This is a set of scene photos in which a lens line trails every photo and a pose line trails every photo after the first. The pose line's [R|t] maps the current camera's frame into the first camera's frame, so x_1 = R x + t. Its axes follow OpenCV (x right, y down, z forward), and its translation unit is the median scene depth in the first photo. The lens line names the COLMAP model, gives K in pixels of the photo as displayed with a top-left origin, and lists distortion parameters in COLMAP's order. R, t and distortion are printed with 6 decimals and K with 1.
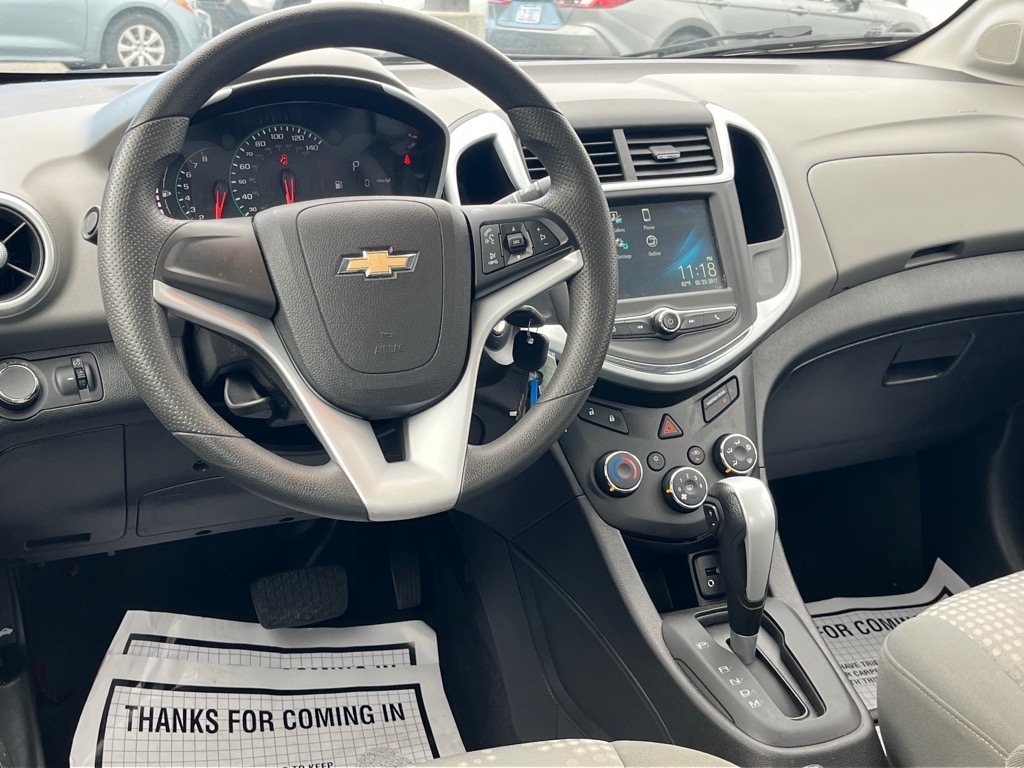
lens RADIAL K [[1246.3, 0, 506.9], [0, 1246.3, 378.0], [0, 0, 1]] dist [0.086295, 0.000000]
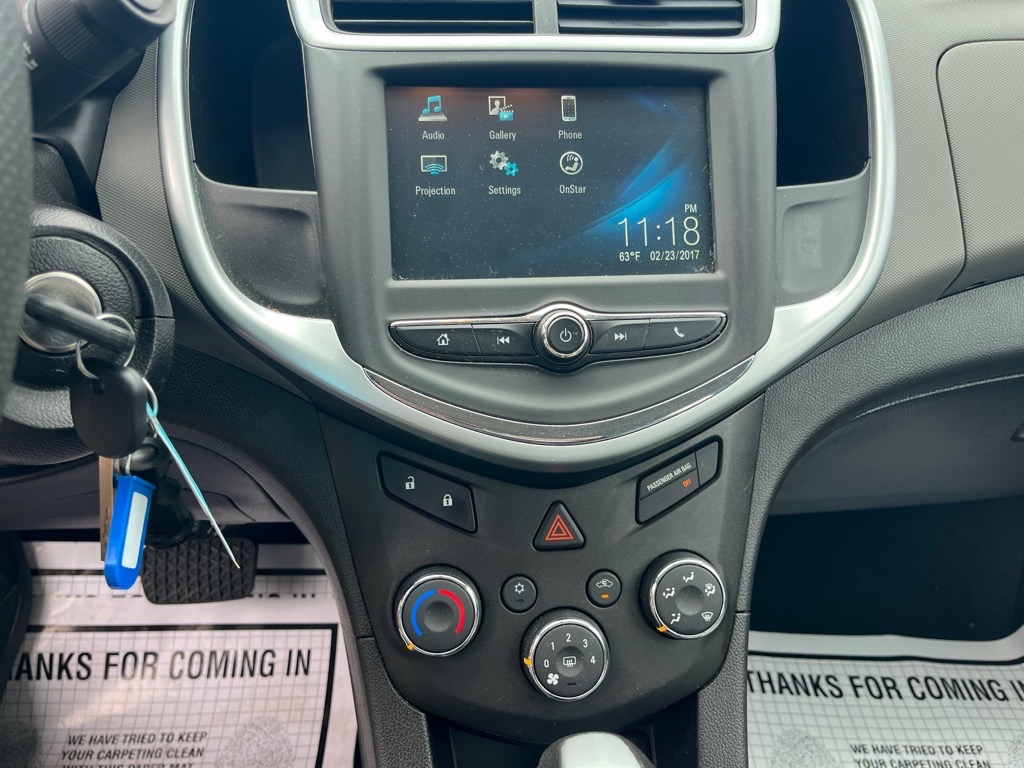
lens RADIAL K [[803.3, 0, 510.4], [0, 803.3, 388.9], [0, 0, 1]] dist [0.047077, -0.083714]
pose [[0.964085, 0.135188, -0.228614, 0.177161], [-0.097615, 0.980877, 0.168381, -0.072498], [0.247005, -0.140017, 0.958845, 0.667792]]
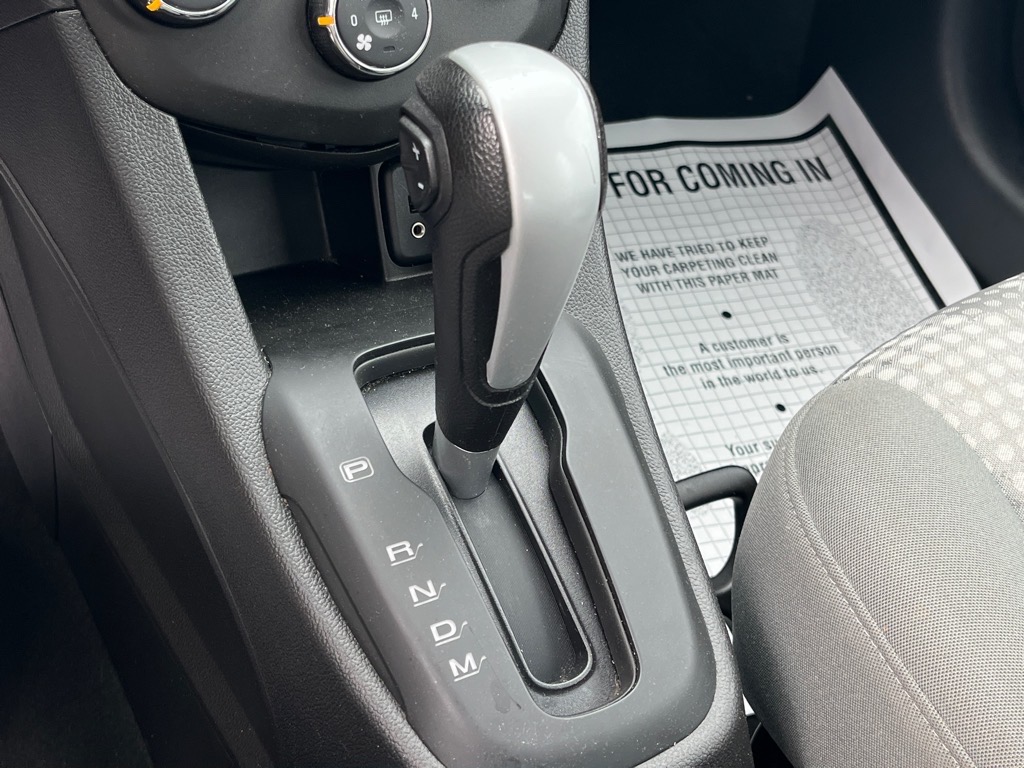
lens RADIAL K [[1360.6, 0, 509.1], [0, 1360.6, 393.5], [0, 0, 1]] dist [0.011136, 0.000000]
pose [[0.977792, 0.052876, 0.202800, 0.103963], [-0.144855, 0.869821, 0.471623, -0.008355], [-0.151462, -0.490525, 0.858163, 0.581195]]
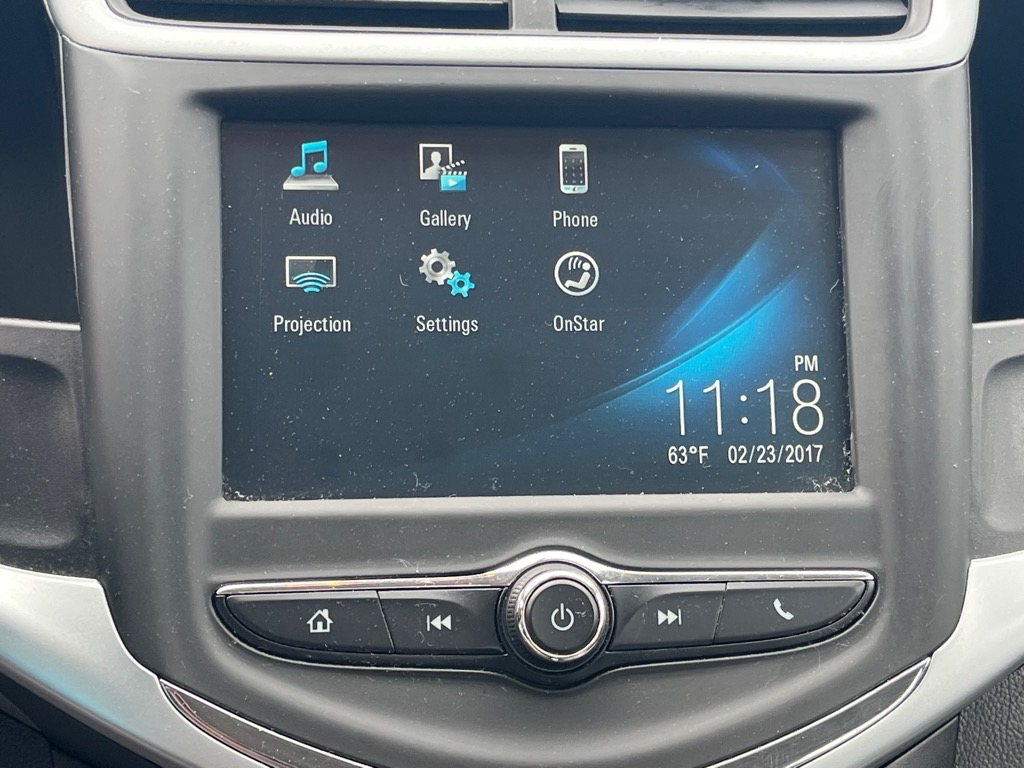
lens RADIAL K [[1864.7, 0, 514.0], [0, 1864.7, 387.9], [0, 0, 1]] dist [0.116732, 0.000000]
pose [[0.971329, 0.134785, -0.195836, 0.180835], [-0.122882, 0.989823, 0.071767, -0.111503], [0.203517, -0.045644, 0.978007, 0.614925]]
